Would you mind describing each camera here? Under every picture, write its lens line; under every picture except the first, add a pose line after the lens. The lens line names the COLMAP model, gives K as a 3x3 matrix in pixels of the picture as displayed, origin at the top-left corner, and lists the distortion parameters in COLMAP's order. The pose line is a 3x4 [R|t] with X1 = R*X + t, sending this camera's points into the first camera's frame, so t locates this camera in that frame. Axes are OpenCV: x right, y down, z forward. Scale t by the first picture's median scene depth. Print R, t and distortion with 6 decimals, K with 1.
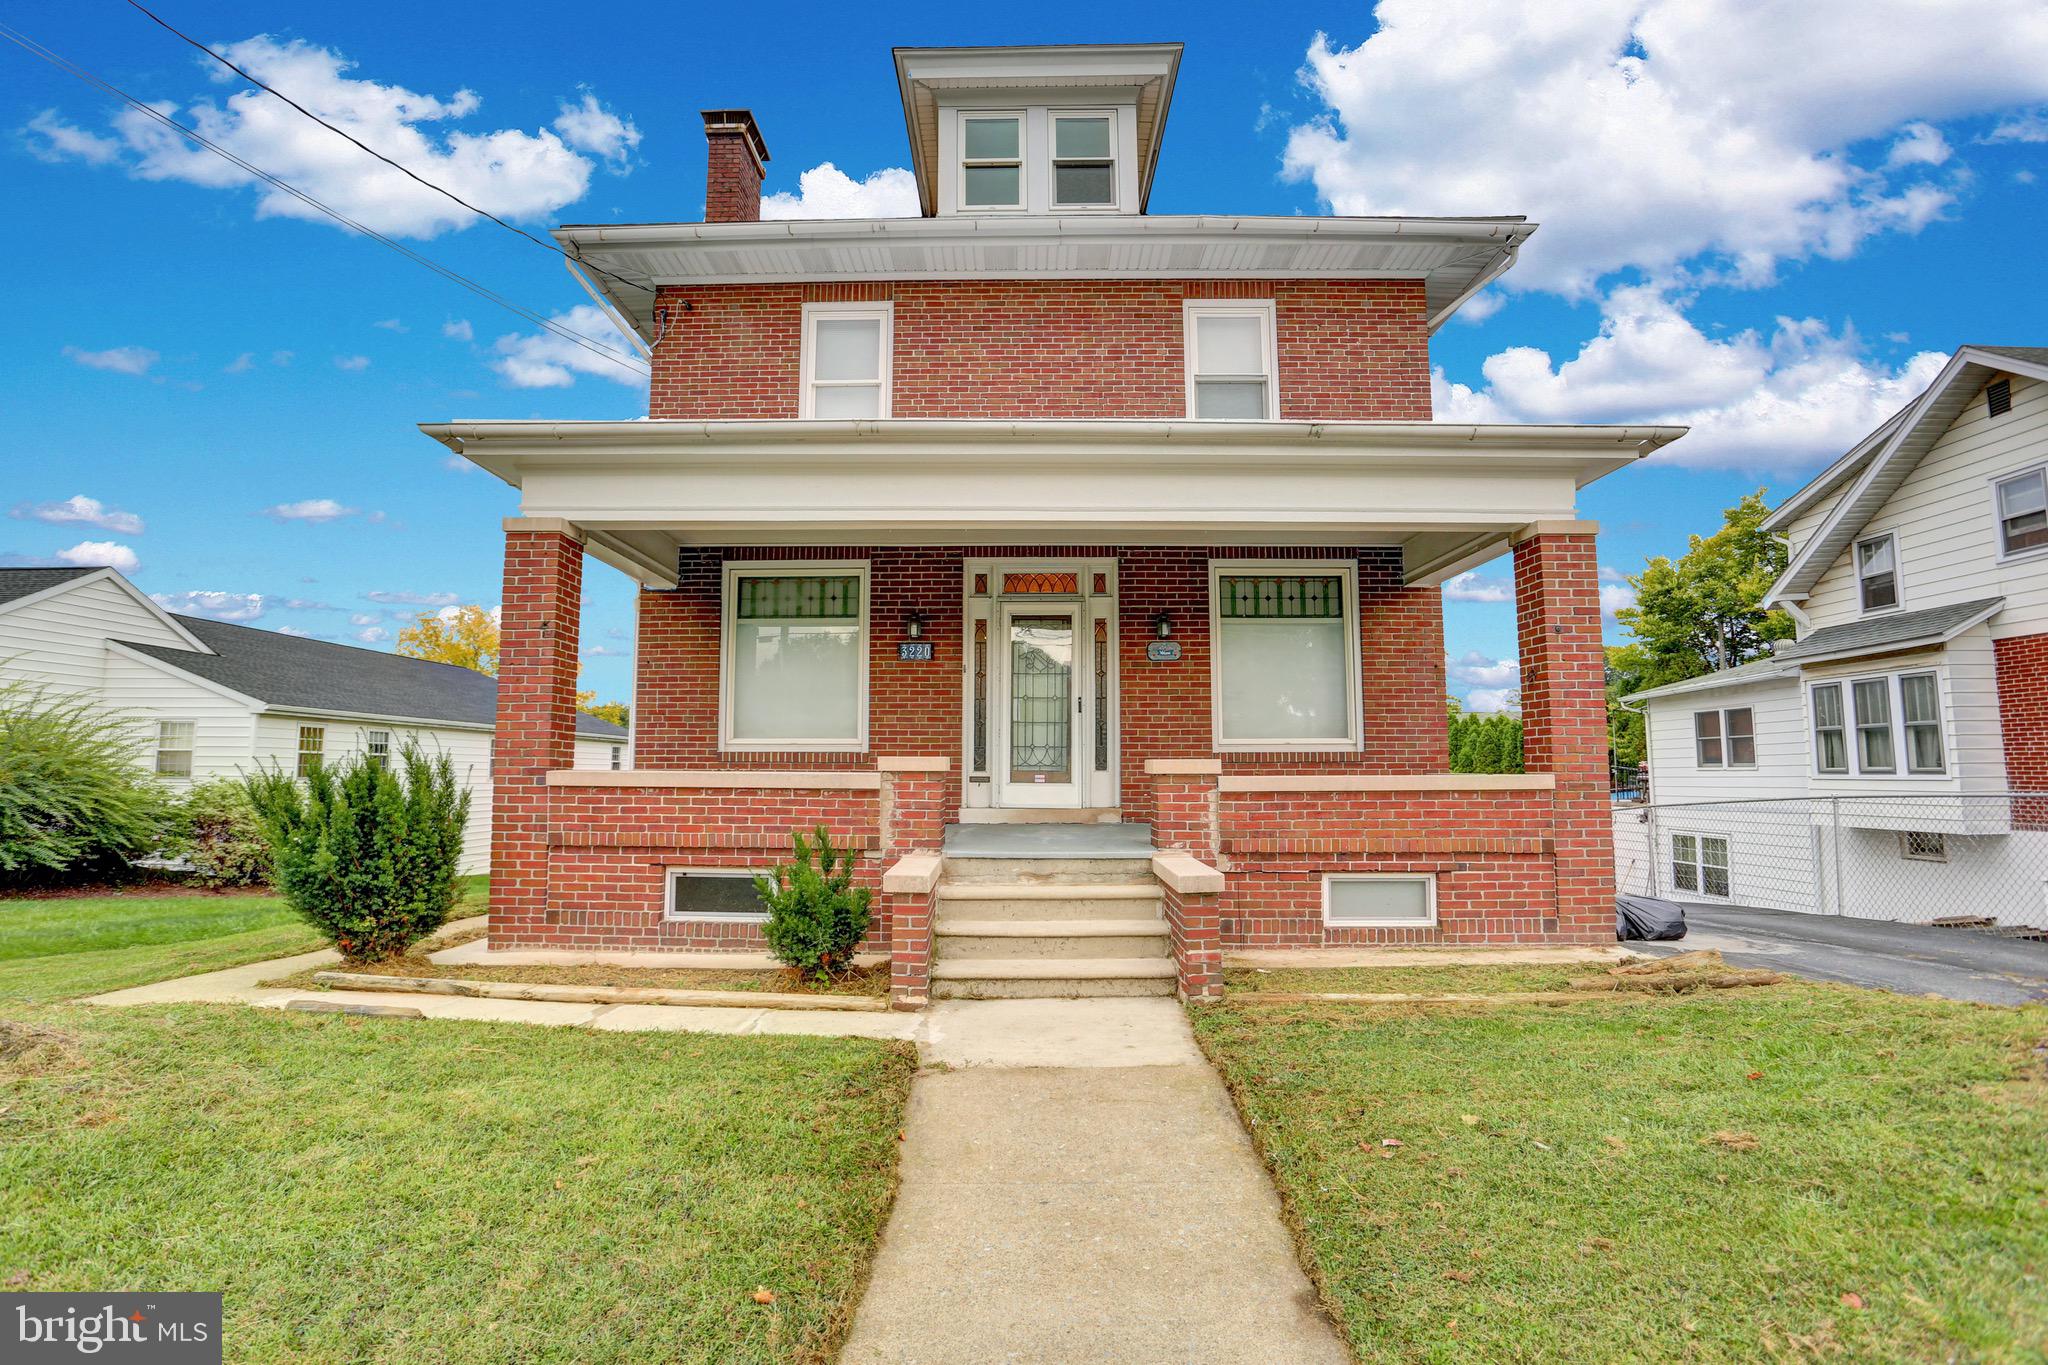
lens RADIAL K [[1030.4, 0, 1015.6], [0, 1030.4, 676.3], [0, 0, 1]] dist [-0.049790, 0.000707]
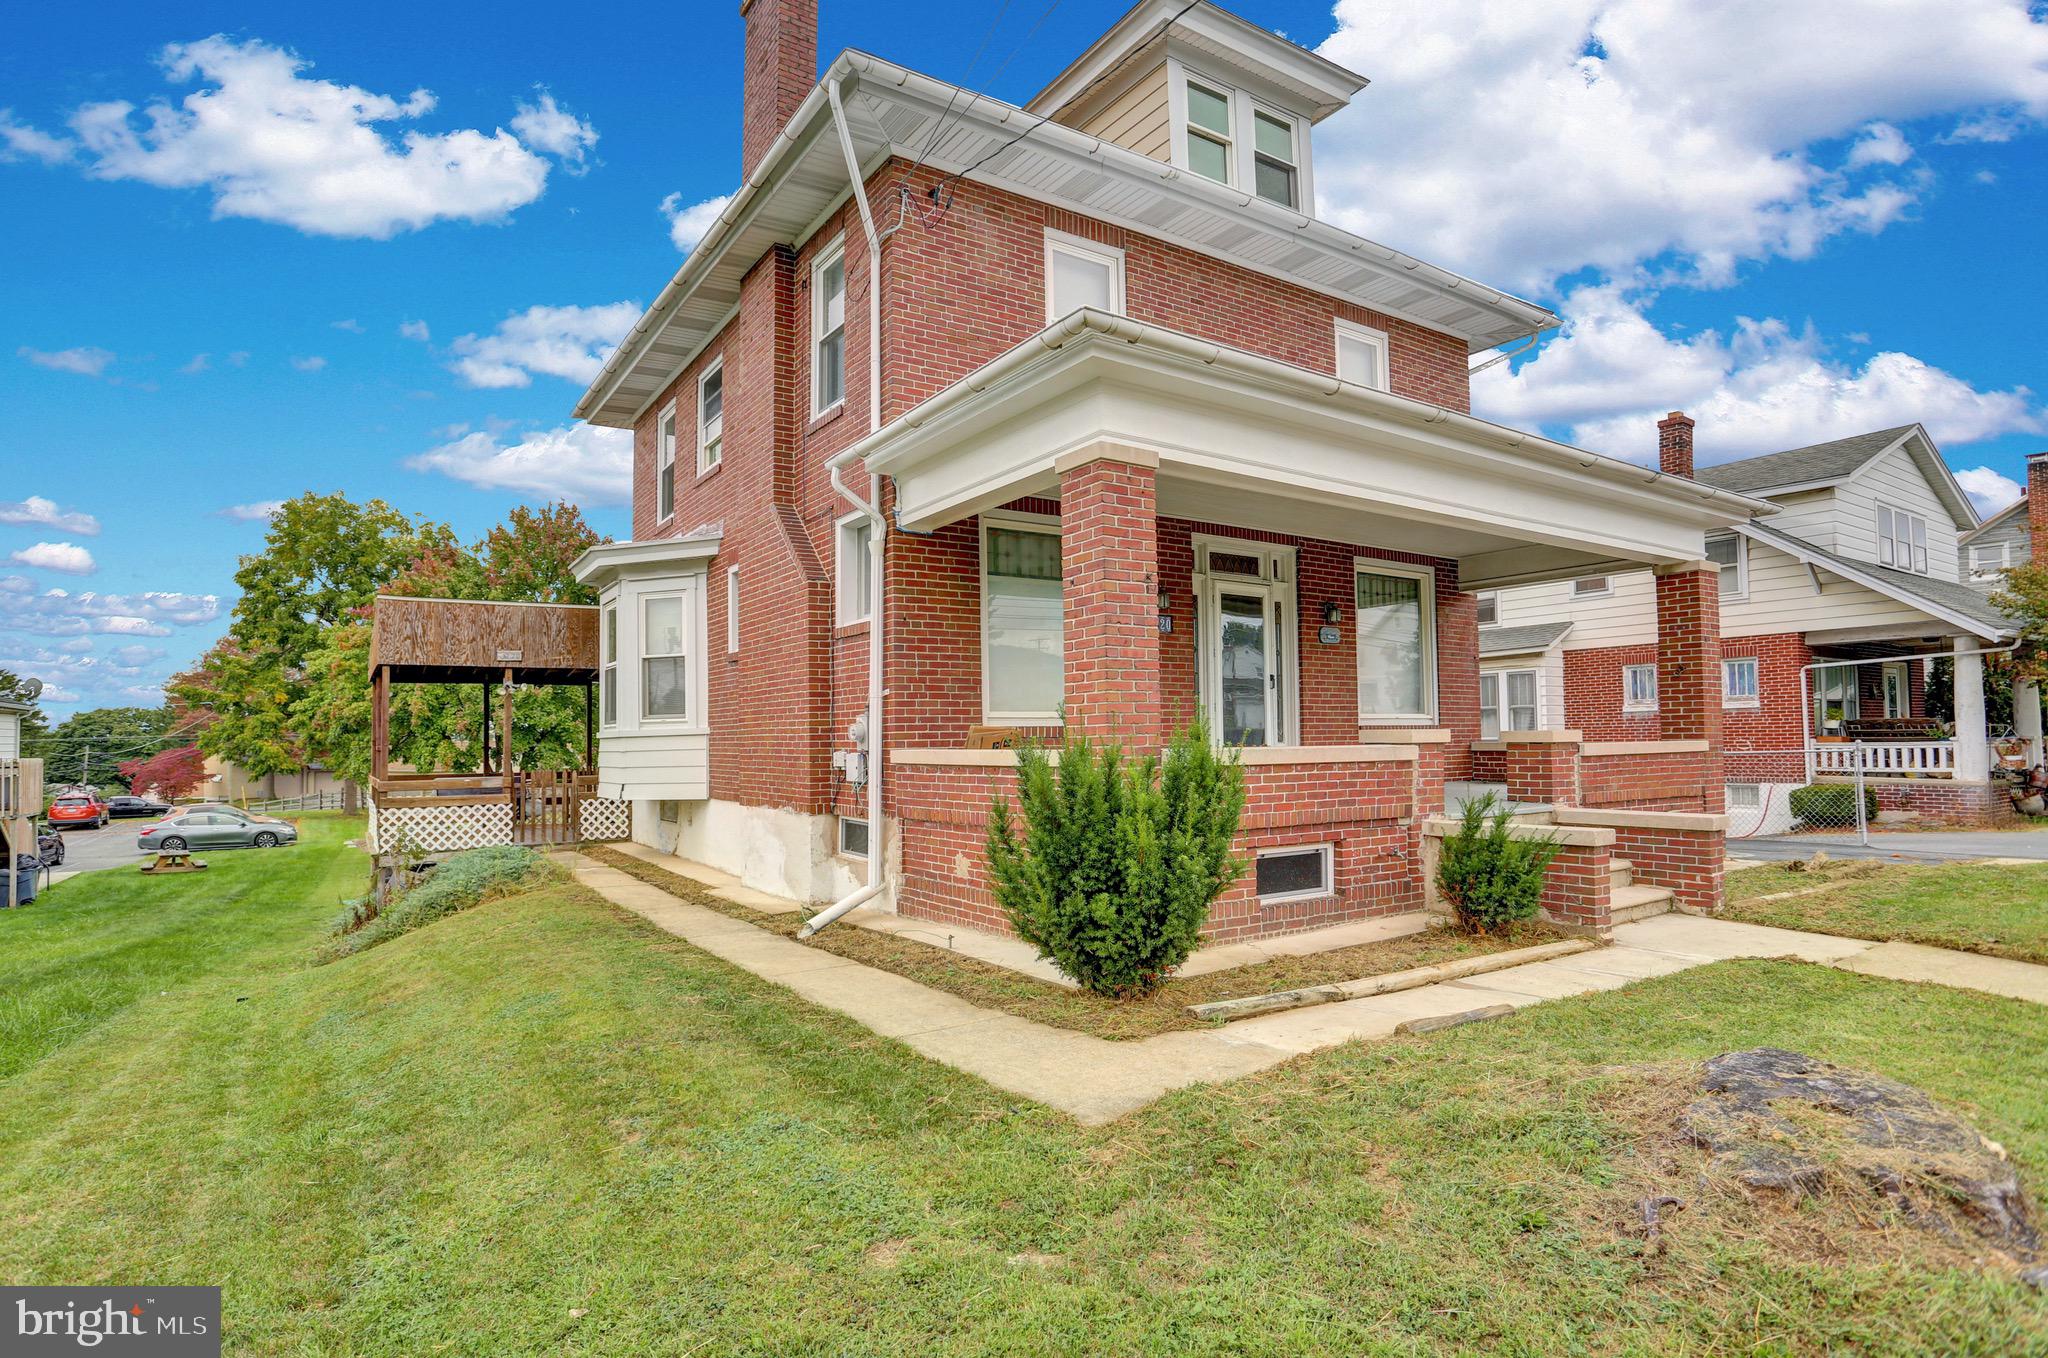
lens RADIAL K [[1052.1, 0, 1025.6], [0, 1052.1, 693.4], [0, 0, 1]] dist [-0.003675, -0.000266]
pose [[0.822704, 0.015212, 0.568266, -0.766327], [-0.037492, 0.998917, 0.027538, 0.019255], [-0.567232, -0.043961, 0.822384, 0.243440]]
